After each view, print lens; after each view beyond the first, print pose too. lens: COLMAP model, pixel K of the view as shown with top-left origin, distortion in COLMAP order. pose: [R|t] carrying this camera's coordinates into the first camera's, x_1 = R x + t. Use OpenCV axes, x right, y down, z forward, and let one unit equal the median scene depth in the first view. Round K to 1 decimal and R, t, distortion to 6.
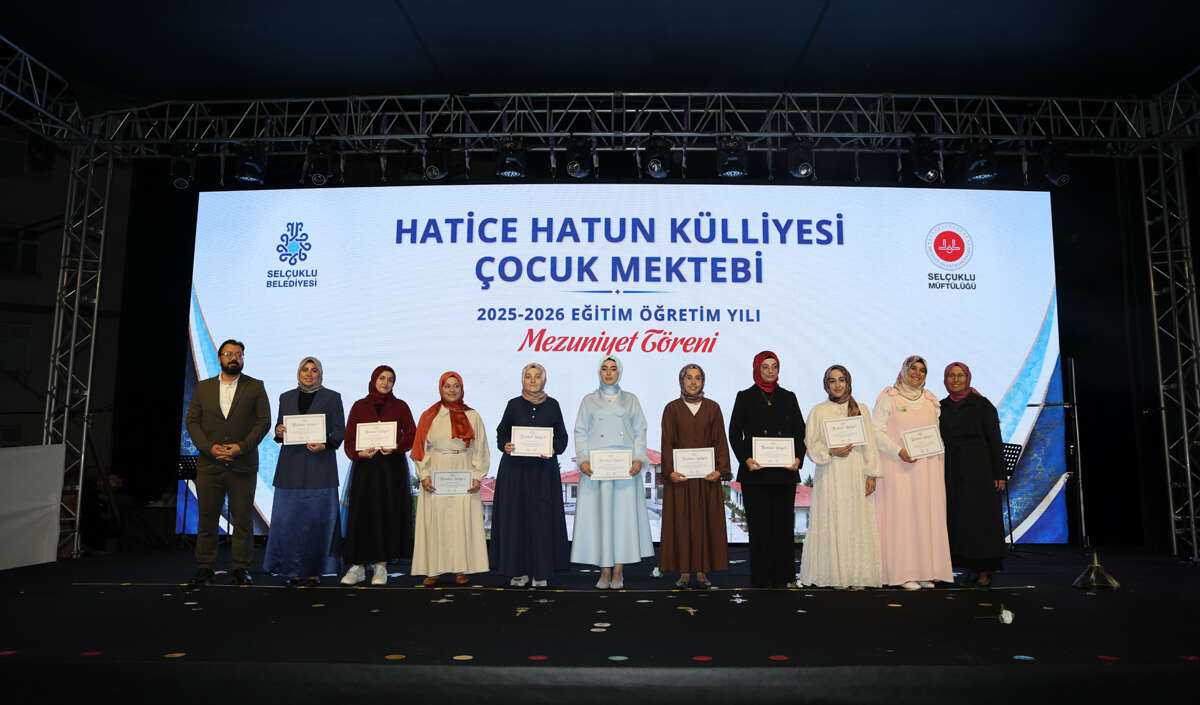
lens RADIAL K [[850.1, 0, 604.9], [0, 850.1, 344.7], [0, 0, 1]] dist [-0.080554, 0.062282]
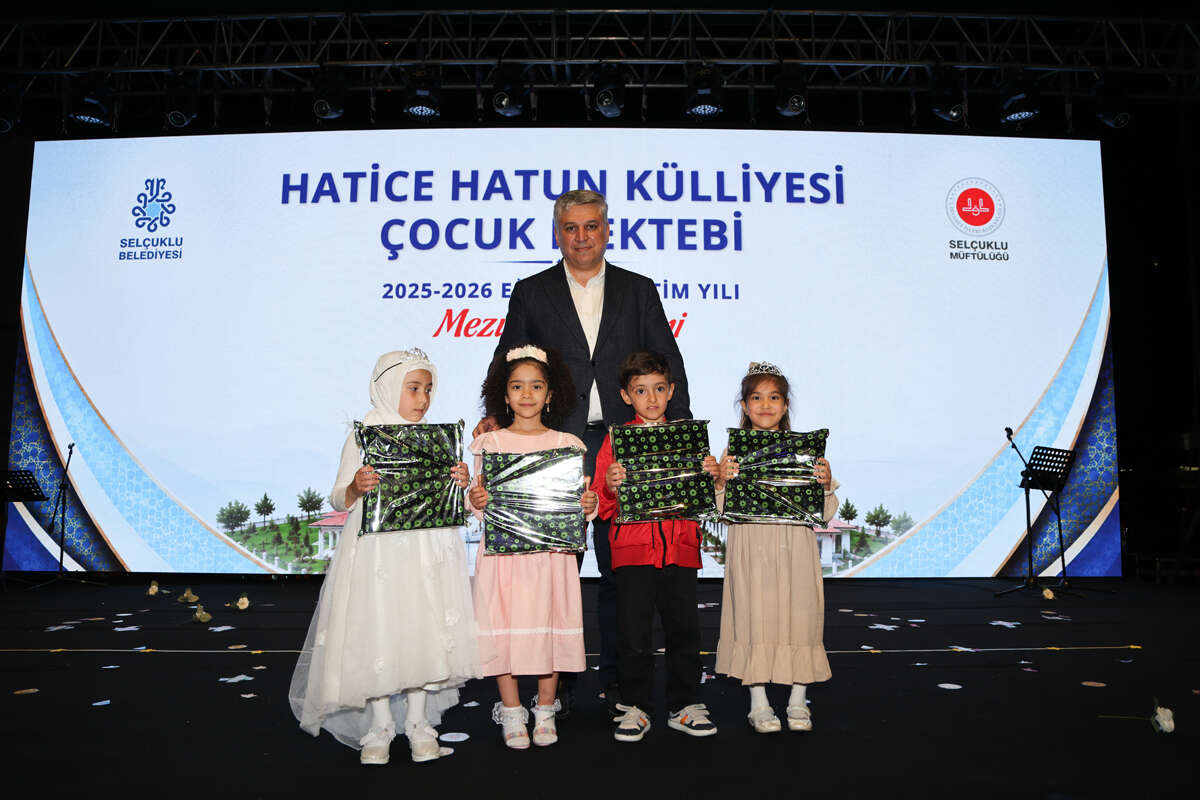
lens RADIAL K [[852.6, 0, 603.3], [0, 852.6, 395.8], [0, 0, 1]] dist [-0.080125, 0.062518]
pose [[0.999839, -0.002455, 0.017776, 0.041294], [0.001994, 0.999663, 0.025867, 0.041714], [-0.017833, -0.025828, 0.999507, 0.204364]]
